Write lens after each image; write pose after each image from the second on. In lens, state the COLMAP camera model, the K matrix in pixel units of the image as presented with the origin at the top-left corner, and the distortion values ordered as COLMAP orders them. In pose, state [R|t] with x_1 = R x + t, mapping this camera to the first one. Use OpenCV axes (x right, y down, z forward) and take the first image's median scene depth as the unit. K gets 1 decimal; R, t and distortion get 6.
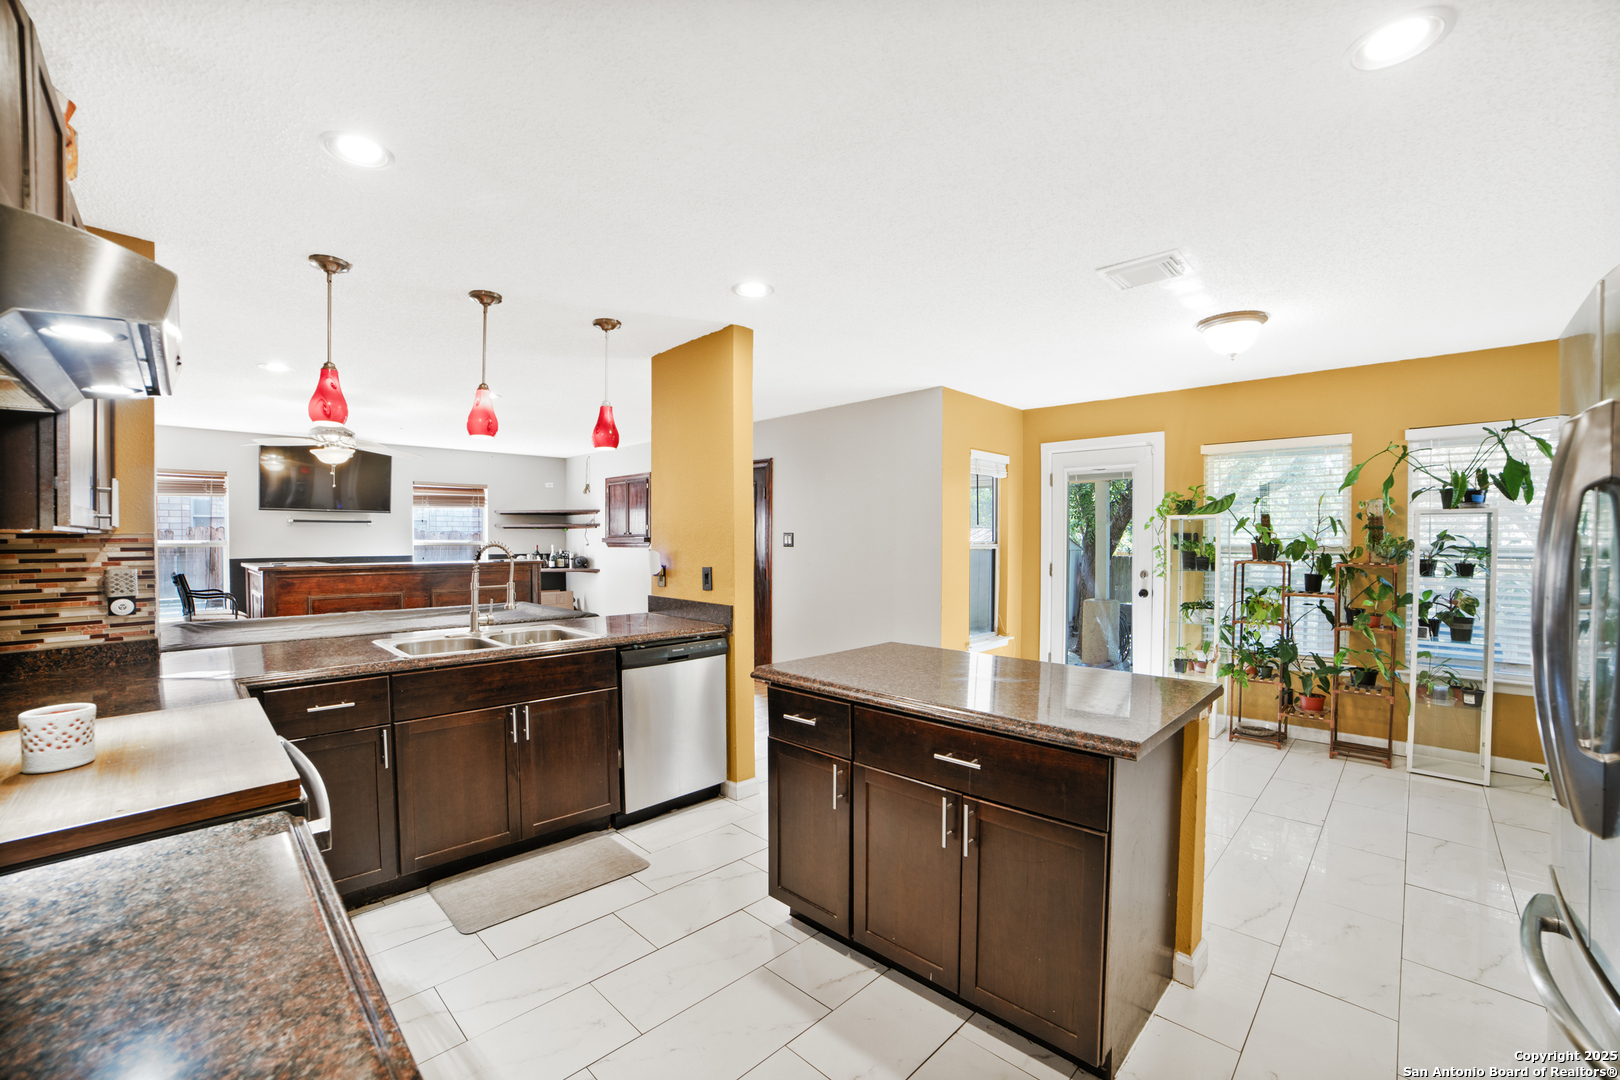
lens RADIAL K [[654.9, 0, 814.3], [0, 654.9, 549.6], [0, 0, 1]] dist [-0.077310, 0.000050]
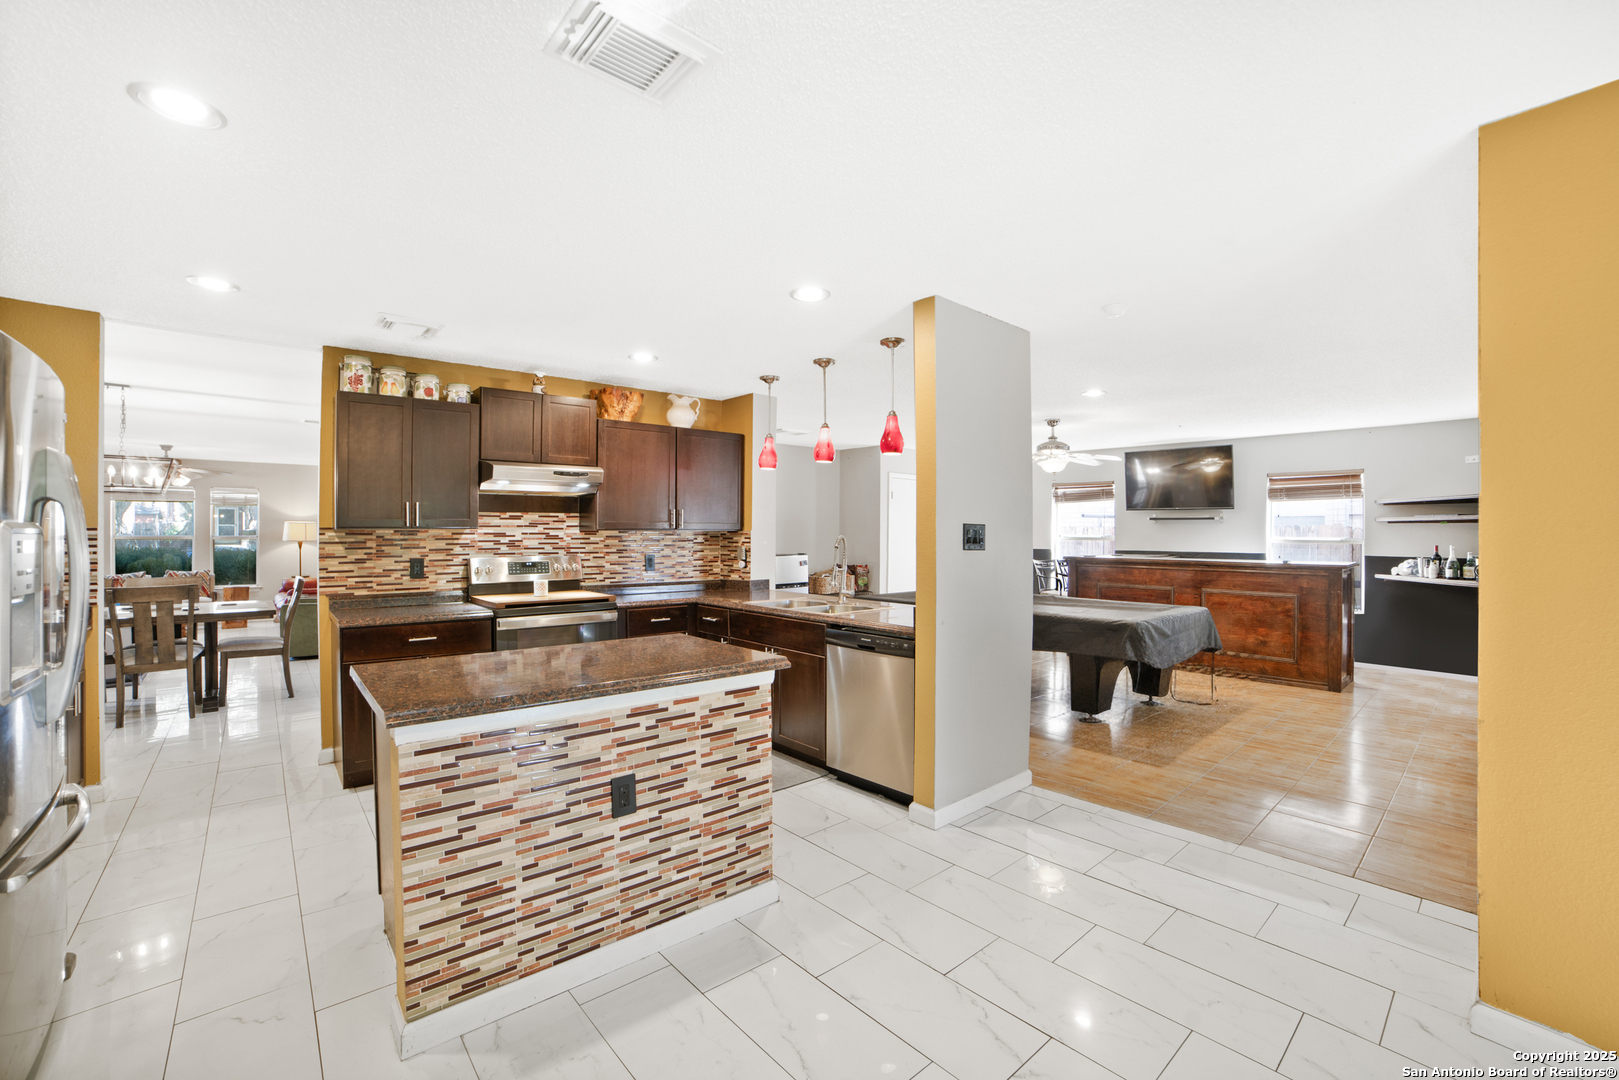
lens RADIAL K [[659.1, 0, 815.8], [0, 659.1, 531.4], [0, 0, 1]] dist [-0.072047, 0.018627]
pose [[-0.078930, -0.002619, -0.996877, 0.577604], [-0.022204, 0.999753, -0.000869, -0.012697], [0.996633, 0.022066, -0.078969, 0.676267]]
